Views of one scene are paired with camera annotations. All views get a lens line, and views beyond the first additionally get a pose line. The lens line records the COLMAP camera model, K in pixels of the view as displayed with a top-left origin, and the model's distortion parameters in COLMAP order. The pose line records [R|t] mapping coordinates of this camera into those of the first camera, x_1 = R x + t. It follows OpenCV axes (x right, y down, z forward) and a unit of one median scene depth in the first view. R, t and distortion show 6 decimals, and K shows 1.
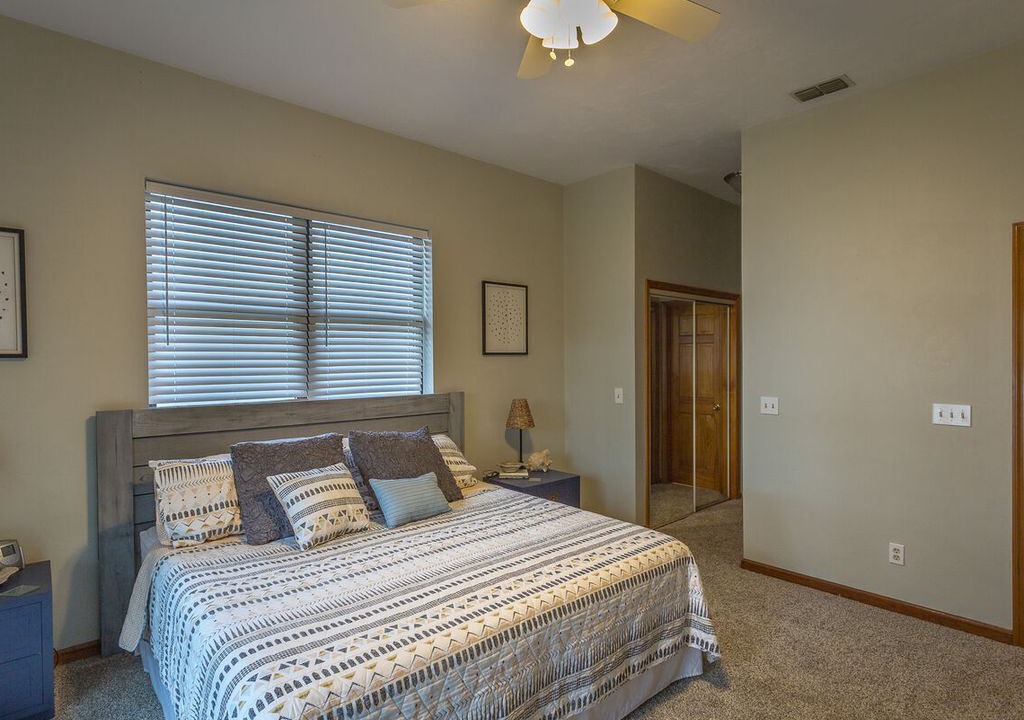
lens RADIAL K [[549.5, 0, 512.0], [0, 549.5, 360.0], [0, 0, 1]] dist [0.003496, 0.000331]
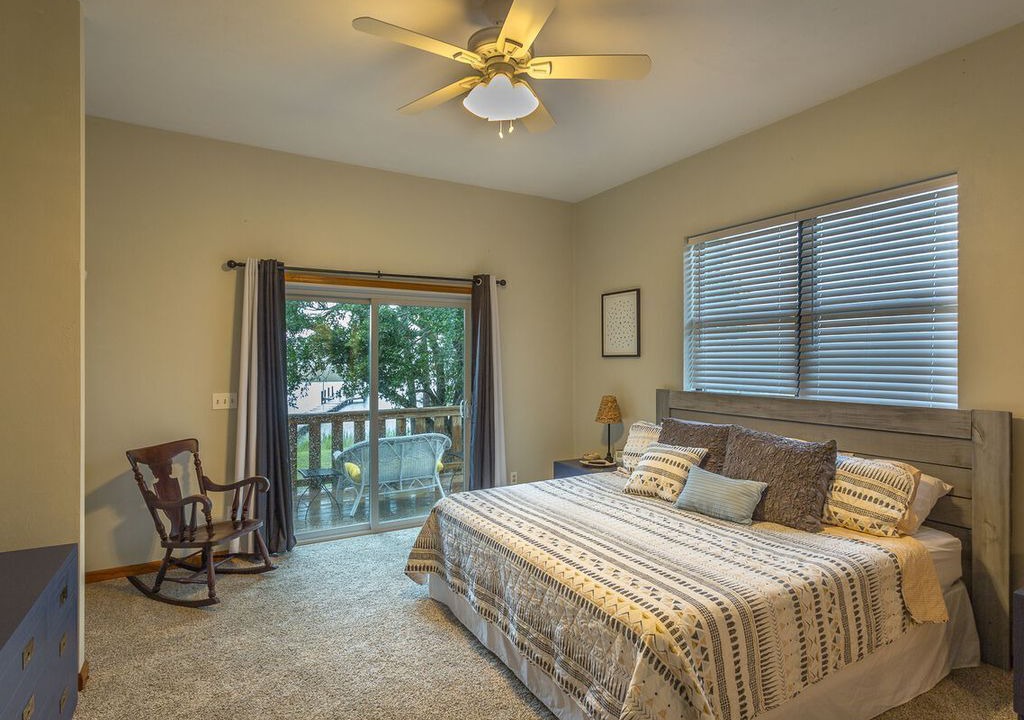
lens RADIAL K [[549.5, 0, 512.0], [0, 549.5, 360.0], [0, 0, 1]] dist [0.003496, 0.000331]
pose [[-0.201275, 0.004852, -0.979523, 1.005083], [-0.000961, 0.999986, 0.005151, -0.003333], [0.979534, 0.001978, -0.201267, 0.941714]]
